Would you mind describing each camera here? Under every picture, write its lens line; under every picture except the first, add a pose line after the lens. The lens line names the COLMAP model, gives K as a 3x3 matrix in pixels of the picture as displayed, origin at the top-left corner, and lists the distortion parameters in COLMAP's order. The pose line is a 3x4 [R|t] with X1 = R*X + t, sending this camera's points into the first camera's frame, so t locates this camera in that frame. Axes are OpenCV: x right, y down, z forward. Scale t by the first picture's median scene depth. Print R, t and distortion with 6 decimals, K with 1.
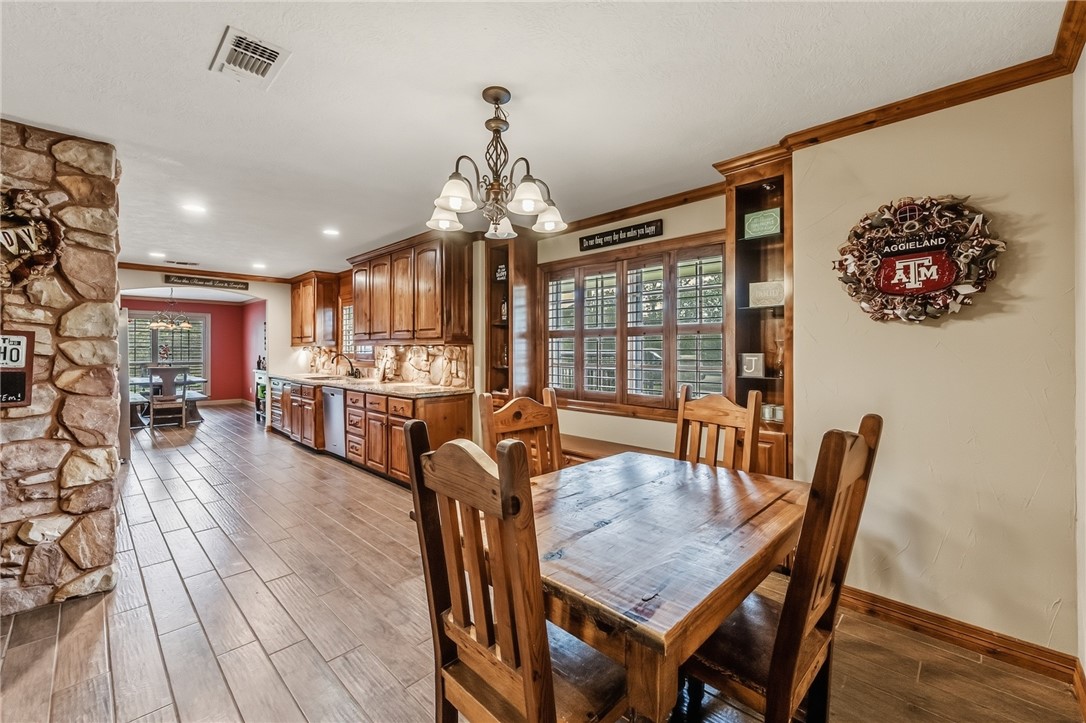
lens RADIAL K [[444.0, 0, 543.5], [0, 444.0, 349.0], [0, 0, 1]] dist [-0.003038, -0.000096]
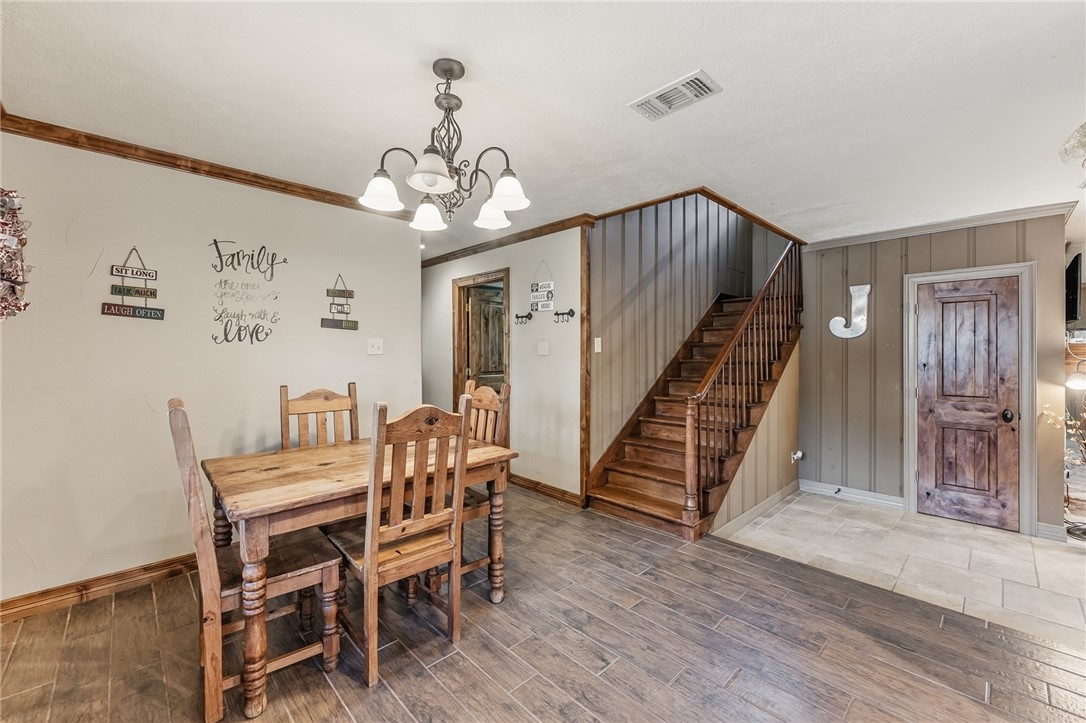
lens RADIAL K [[433.0, 0, 539.7], [0, 433.0, 357.6], [0, 0, 1]] dist [0.000165, 0.000080]
pose [[-0.999415, 0.004924, 0.033856, -0.108538], [0.005170, 0.999961, 0.007171, 0.001952], [-0.033820, 0.007341, -0.999401, 0.633827]]
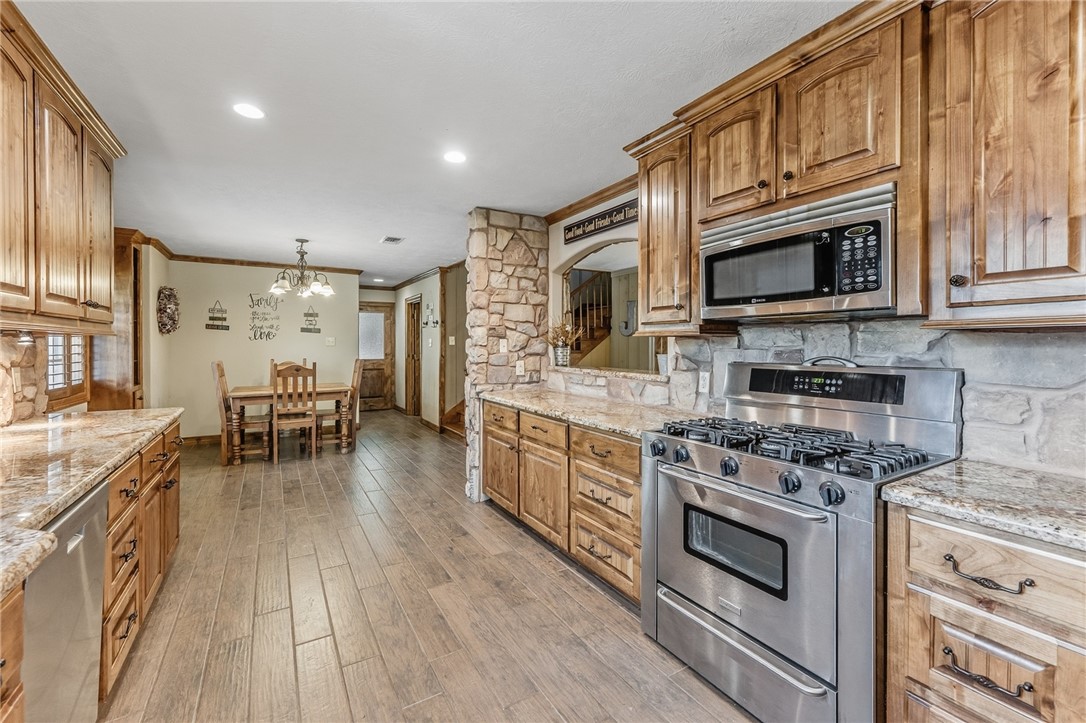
lens RADIAL K [[444.0, 0, 543.5], [0, 444.0, 349.0], [0, 0, 1]] dist [-0.003038, -0.000096]
pose [[-0.968351, -0.000857, 0.249591, -0.682341], [0.000646, 0.999982, 0.005938, 0.003180], [-0.249591, 0.005912, -0.968333, 1.028208]]
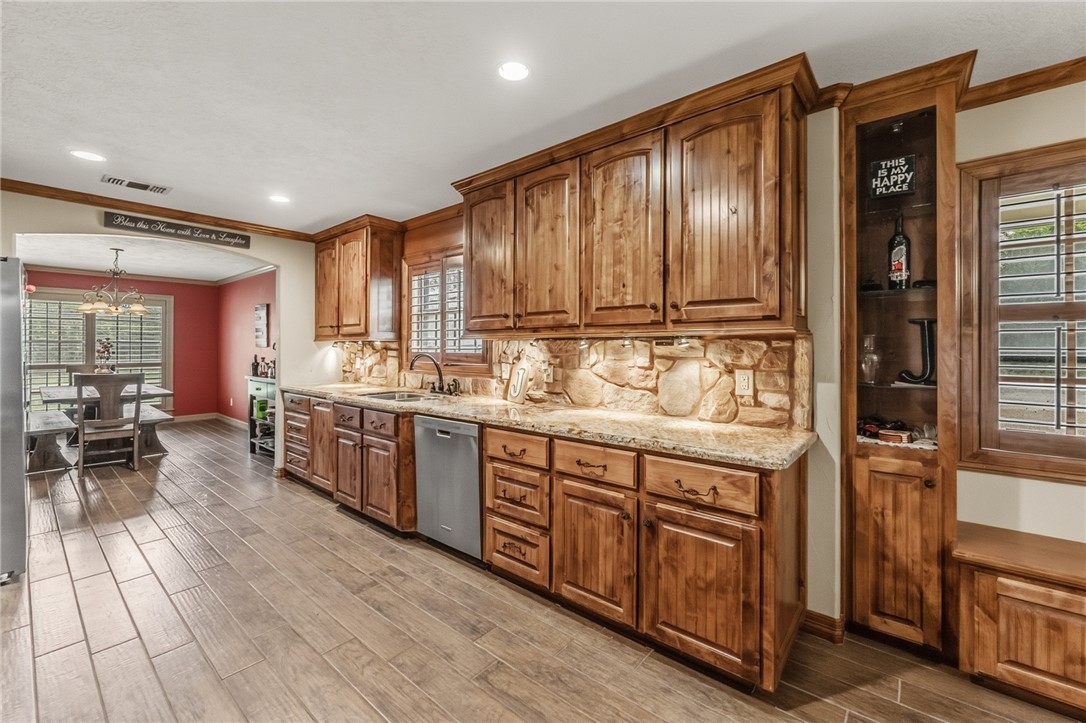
lens RADIAL K [[447.7, 0, 540.0], [0, 447.7, 346.9], [0, 0, 1]] dist [-0.000014, 0.000071]
pose [[0.998091, 0.003753, 0.061639, -0.352934], [-0.003741, 0.999993, -0.000307, 0.001998], [-0.061640, 0.000075, 0.998098, 0.416864]]
